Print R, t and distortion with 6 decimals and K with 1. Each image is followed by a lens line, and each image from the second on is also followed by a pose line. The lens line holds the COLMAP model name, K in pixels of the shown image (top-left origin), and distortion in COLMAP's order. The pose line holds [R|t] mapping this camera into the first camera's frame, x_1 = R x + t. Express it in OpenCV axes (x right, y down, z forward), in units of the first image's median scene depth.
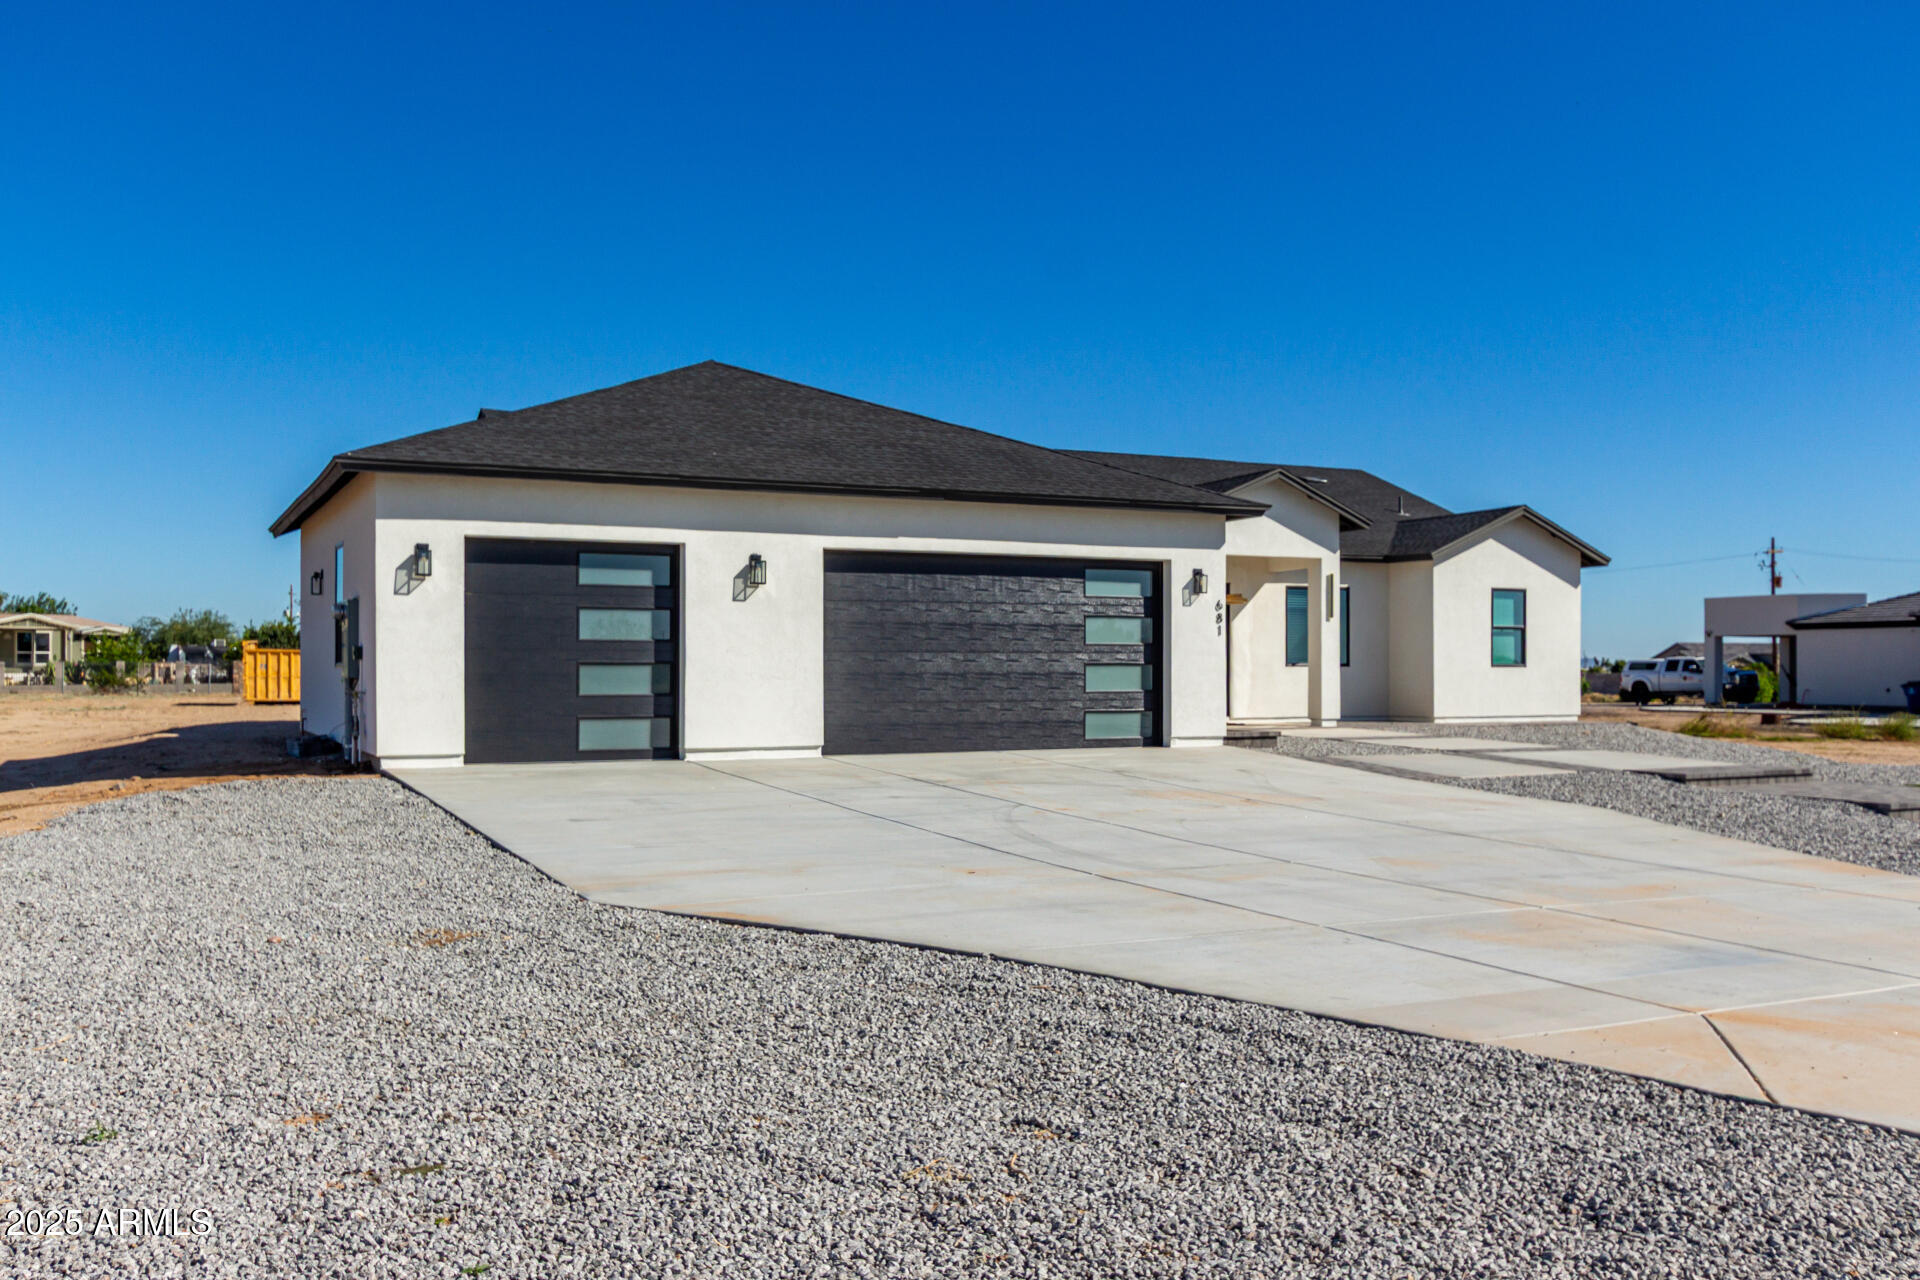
lens RADIAL K [[1626.7, 0, 958.9], [0, 1626.7, 687.2], [0, 0, 1]] dist [-0.004717, 0.019454]
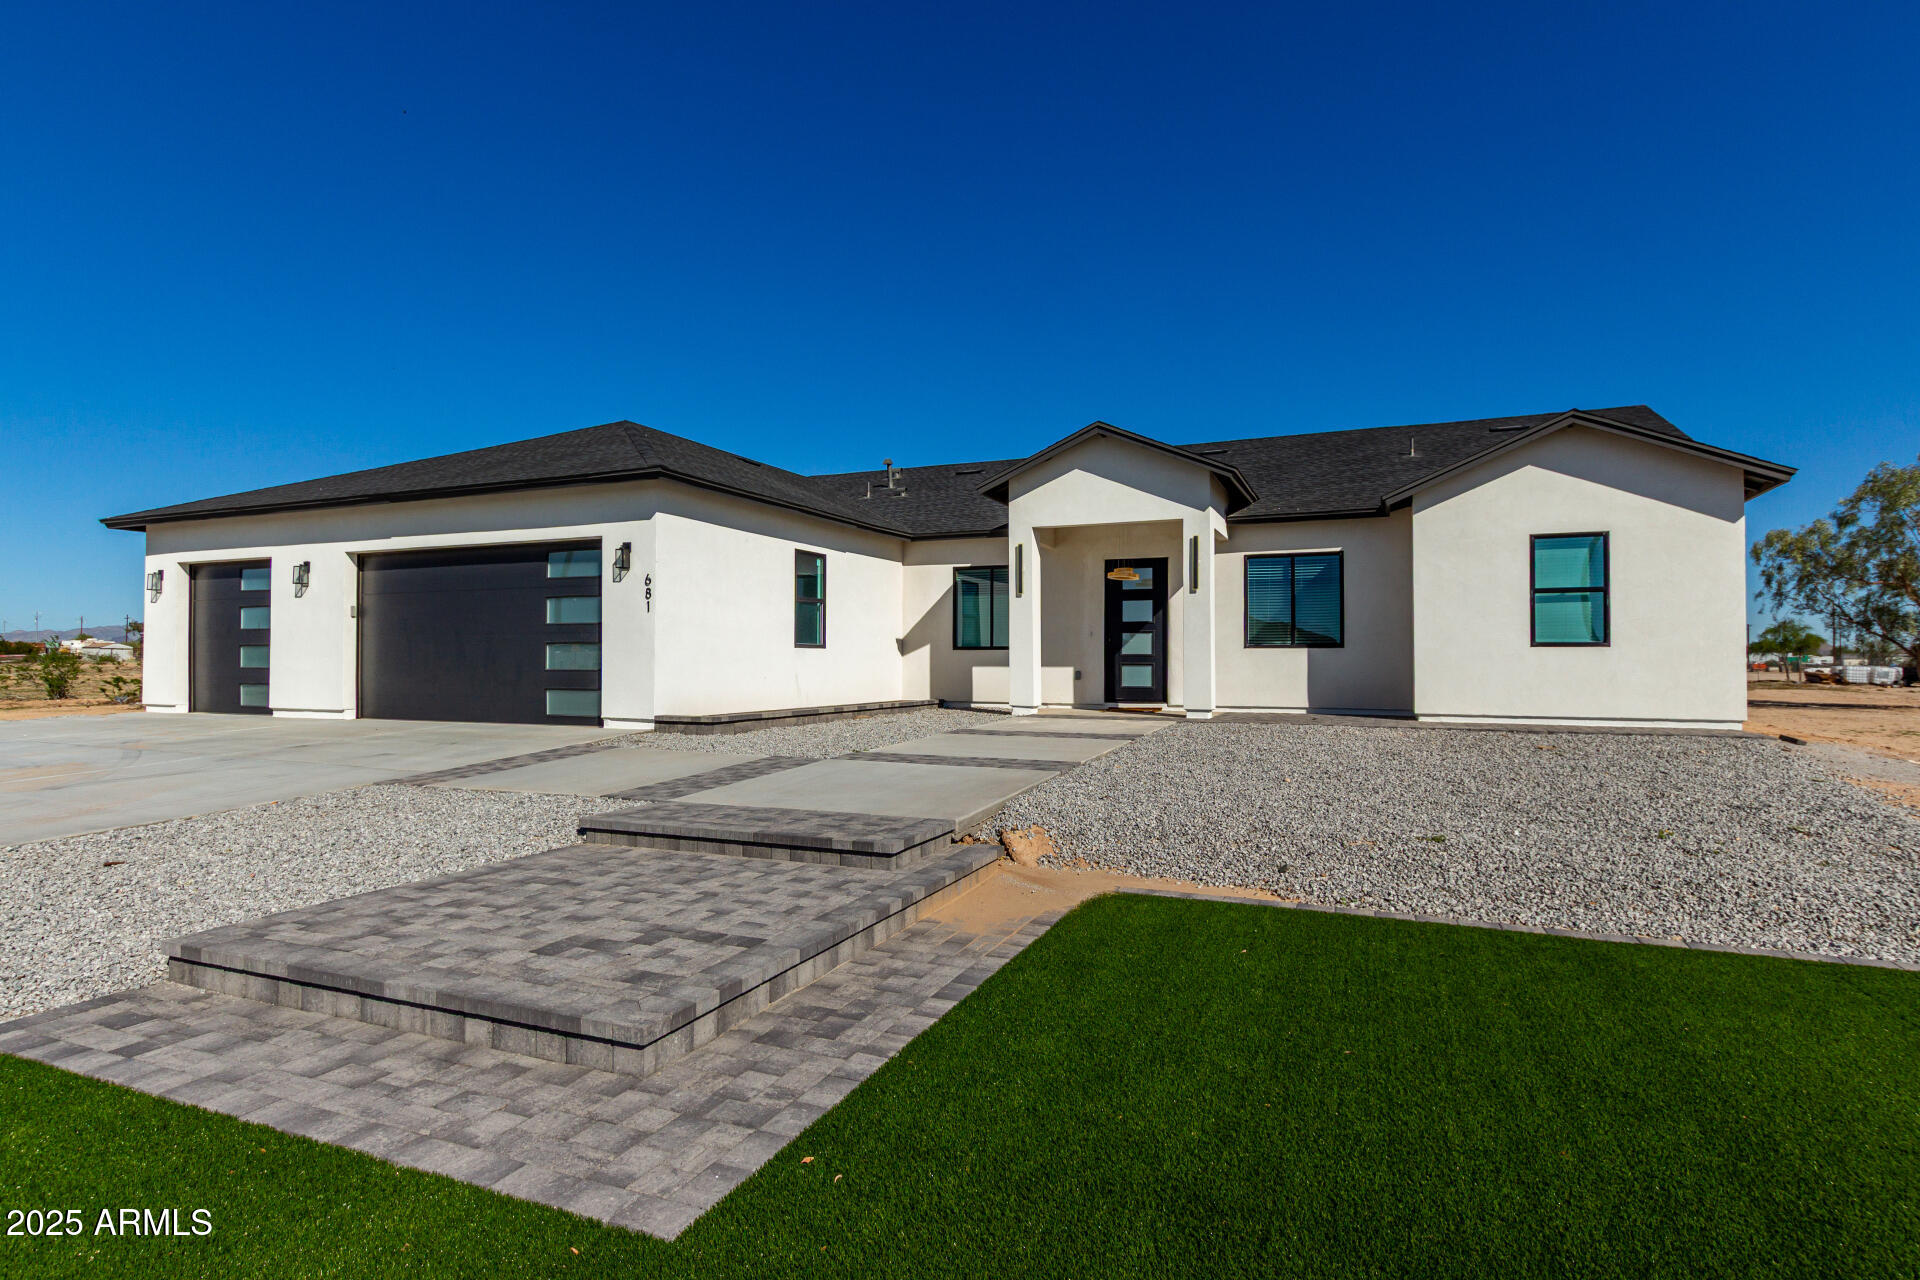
lens RADIAL K [[974.2, 0, 972.7], [0, 974.2, 649.8], [0, 0, 1]] dist [0.013149, -0.000680]
pose [[0.650242, -0.006338, -0.759701, 0.846066], [-0.010040, 0.999806, -0.016935, -0.002815], [0.759661, 0.018640, 0.650052, 0.928995]]
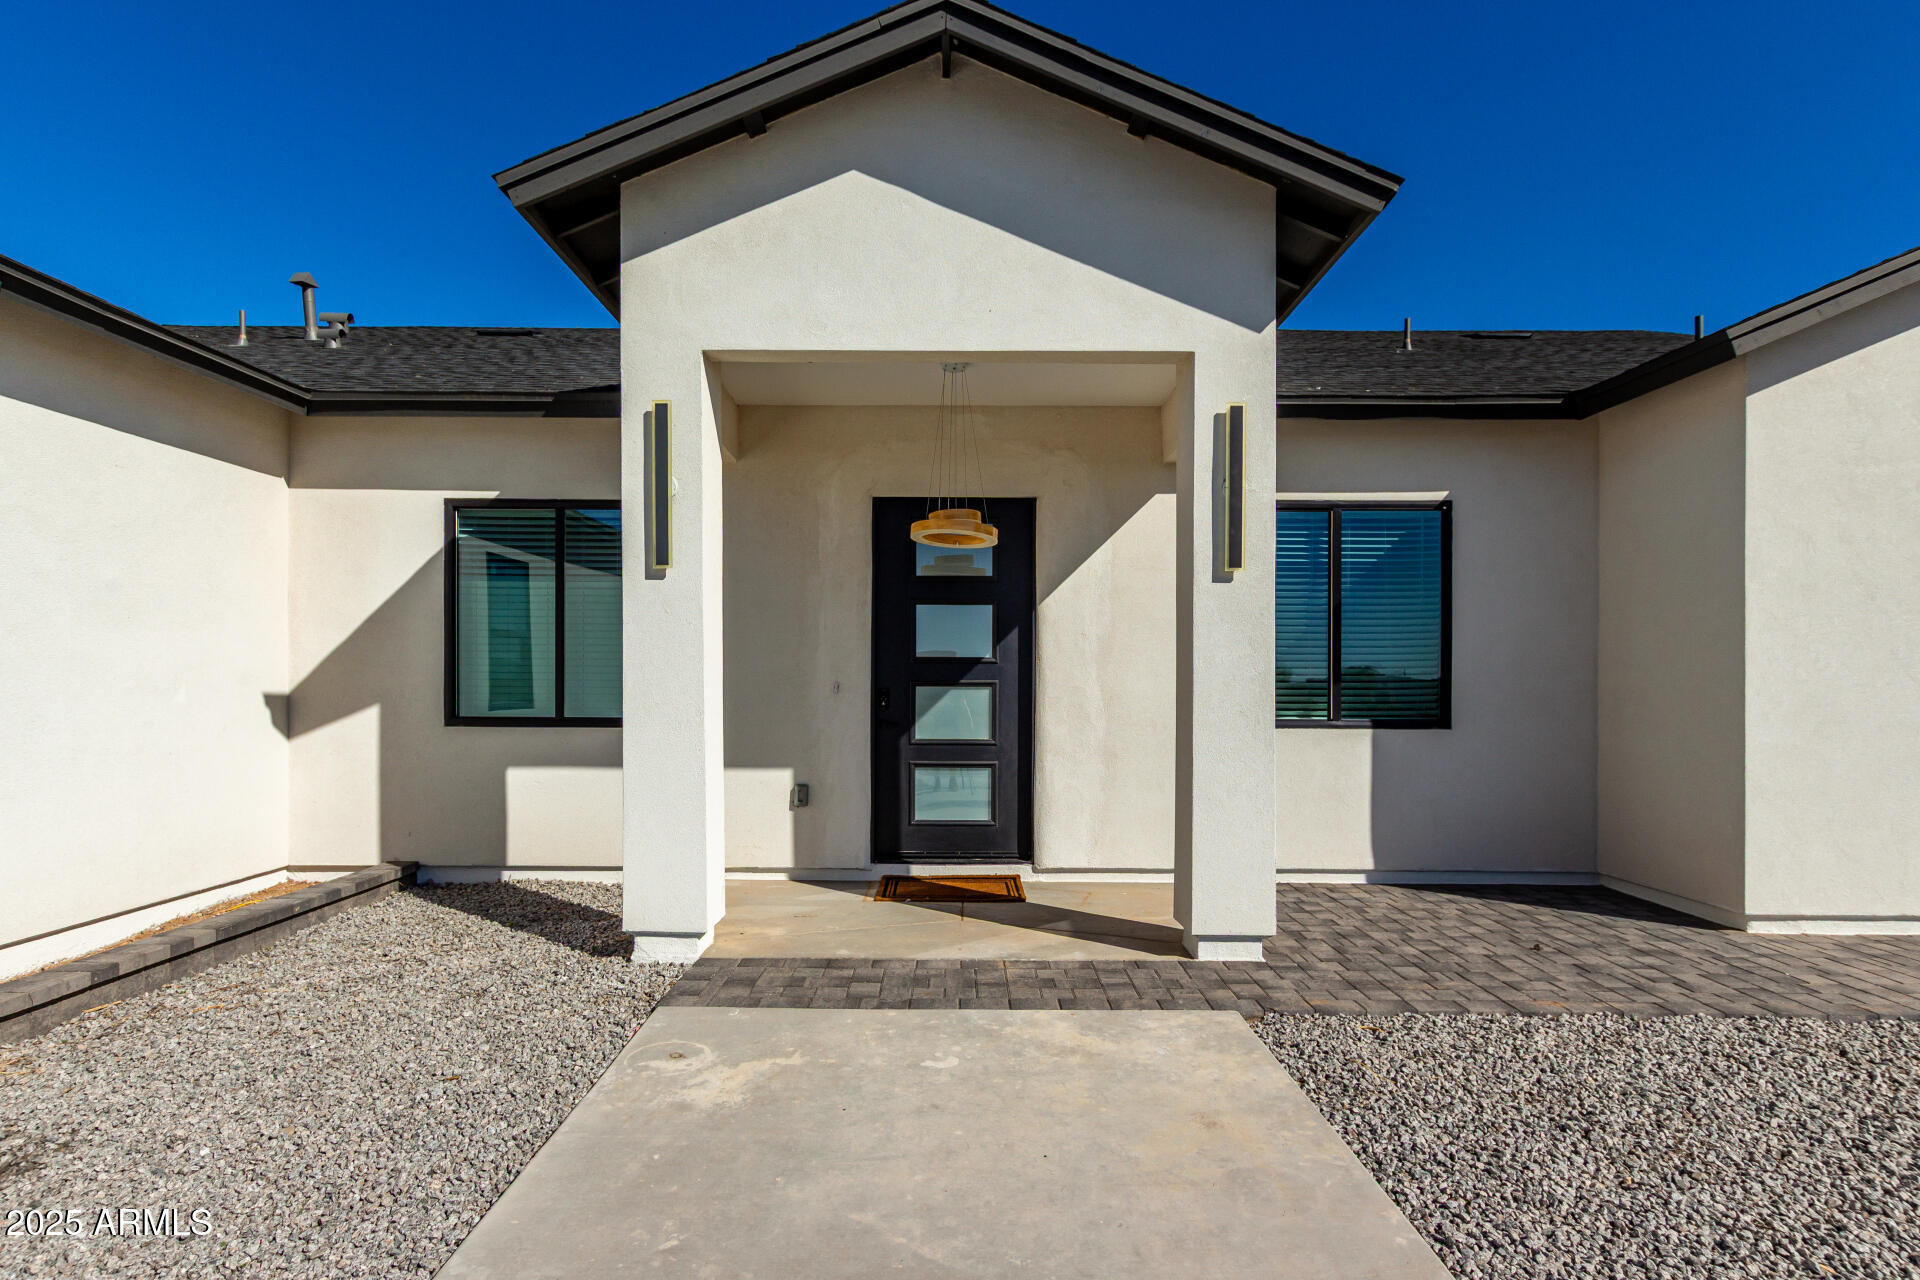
lens RADIAL K [[974.2, 0, 945.7], [0, 974.2, 691.5], [0, 0, 1]] dist [0.013149, -0.000680]
pose [[0.893994, 0.010447, -0.447957, 0.410225], [-0.010264, 0.999943, 0.002837, -0.034838], [0.447961, 0.002061, 0.894051, 1.315116]]
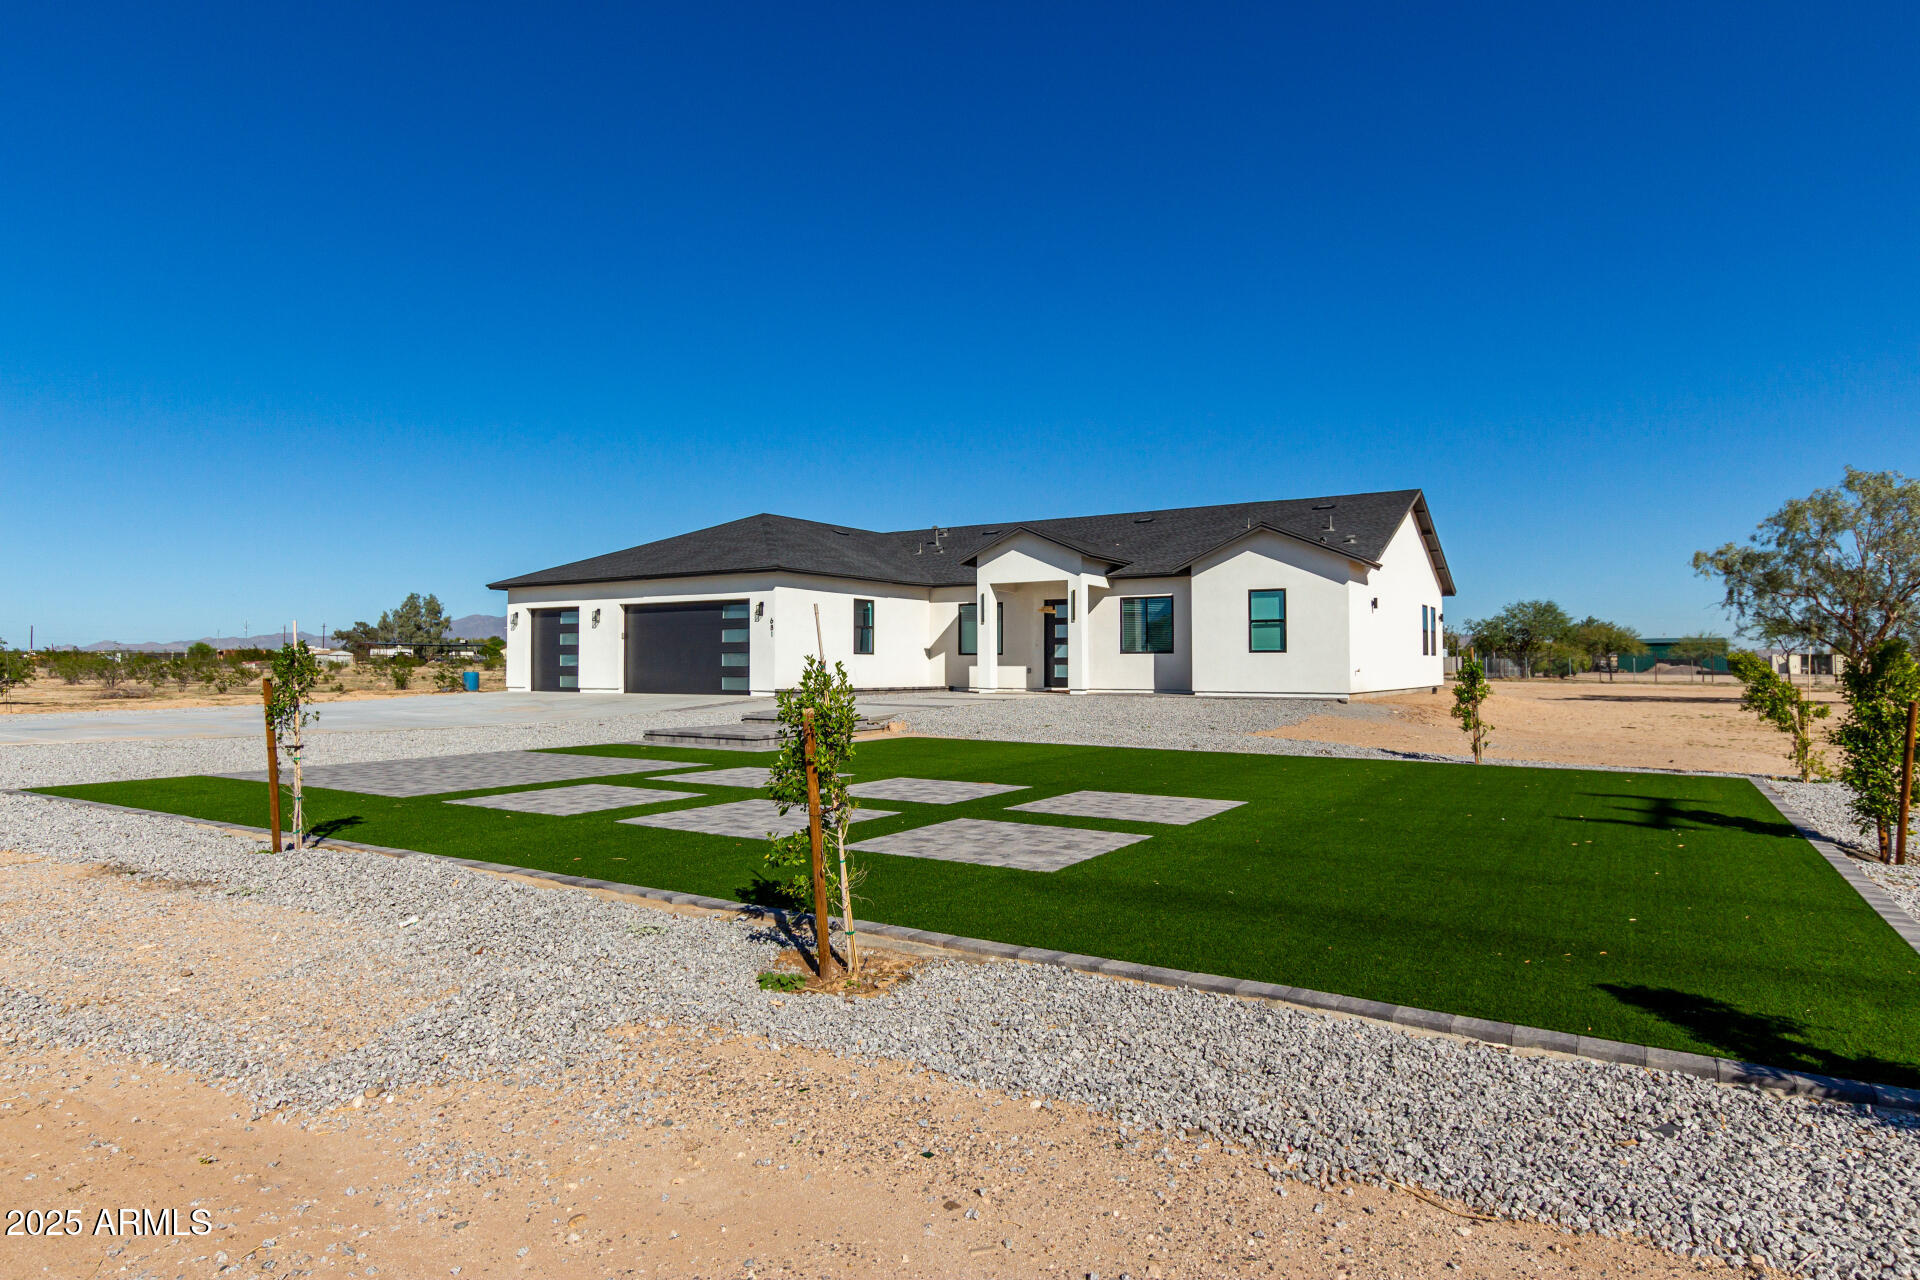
lens RADIAL K [[1088.0, 0, 972.3], [0, 1088.0, 646.3], [0, 0, 1]] dist [0.005115, 0.000416]
pose [[0.522311, -0.014485, -0.852632, 1.600492], [-0.009434, 0.999696, -0.022762, 0.006239], [0.852703, 0.019932, 0.522016, 0.653320]]
